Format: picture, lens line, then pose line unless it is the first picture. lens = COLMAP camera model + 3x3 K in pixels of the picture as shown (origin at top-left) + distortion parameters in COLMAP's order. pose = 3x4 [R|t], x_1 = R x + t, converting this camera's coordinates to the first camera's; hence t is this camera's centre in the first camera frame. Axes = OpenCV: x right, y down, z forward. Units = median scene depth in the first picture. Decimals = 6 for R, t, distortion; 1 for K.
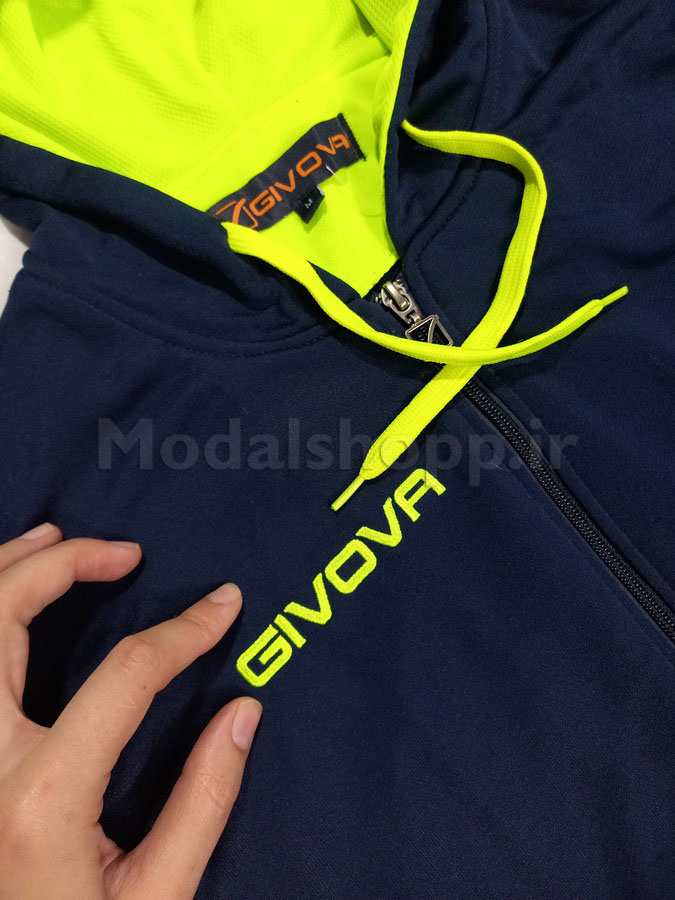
lens RADIAL K [[649.5, 0, 337.5], [0, 649.5, 450.0], [0, 0, 1]] dist [-0.006739, -0.008039]
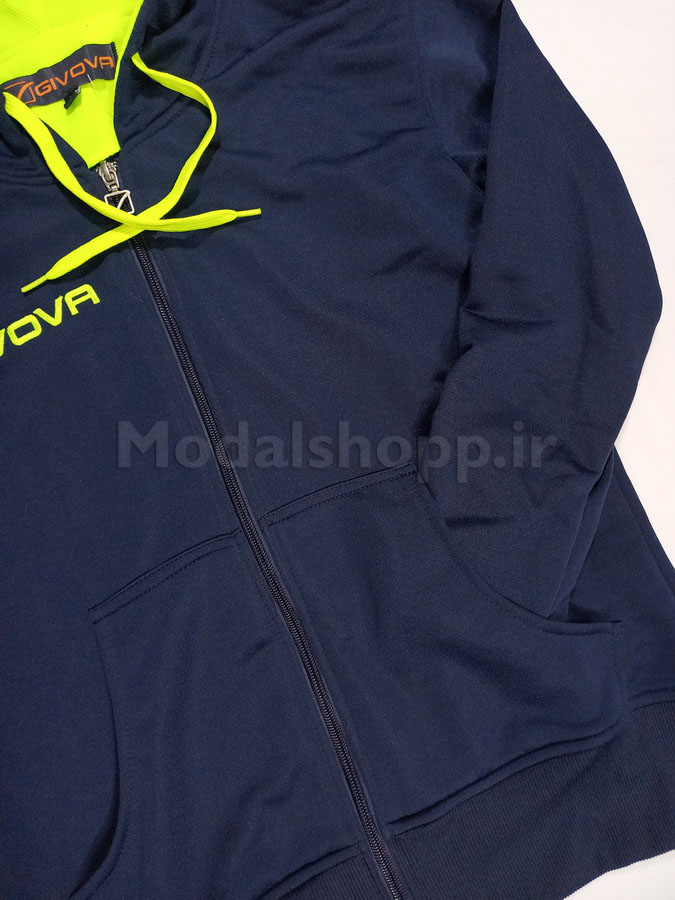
lens RADIAL K [[649.5, 0, 337.5], [0, 649.5, 450.0], [0, 0, 1]] dist [-0.006739, -0.008039]
pose [[0.960941, 0.276749, 0.001544, 0.782916], [-0.275978, 0.957816, 0.080156, 0.114796], [0.020704, -0.077451, 0.996781, -0.547287]]
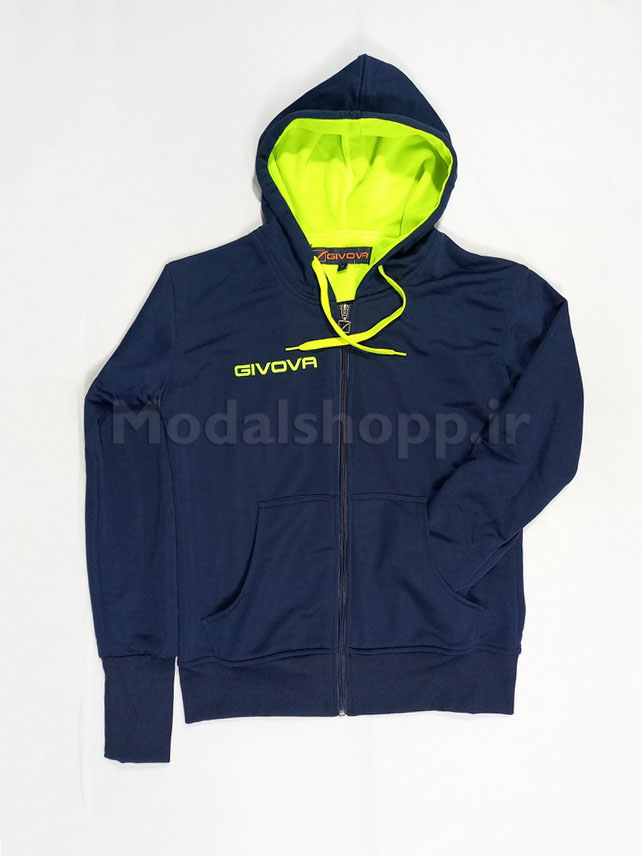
lens RADIAL K [[630.7, 0, 321.0], [0, 630.7, 428.0], [0, 0, 1]] dist [0.028724, 0.000221]
pose [[0.775108, 0.630973, -0.032874, 0.459116], [-0.617560, 0.767573, 0.171614, -0.248541], [0.133517, -0.112718, 0.984616, -2.038592]]
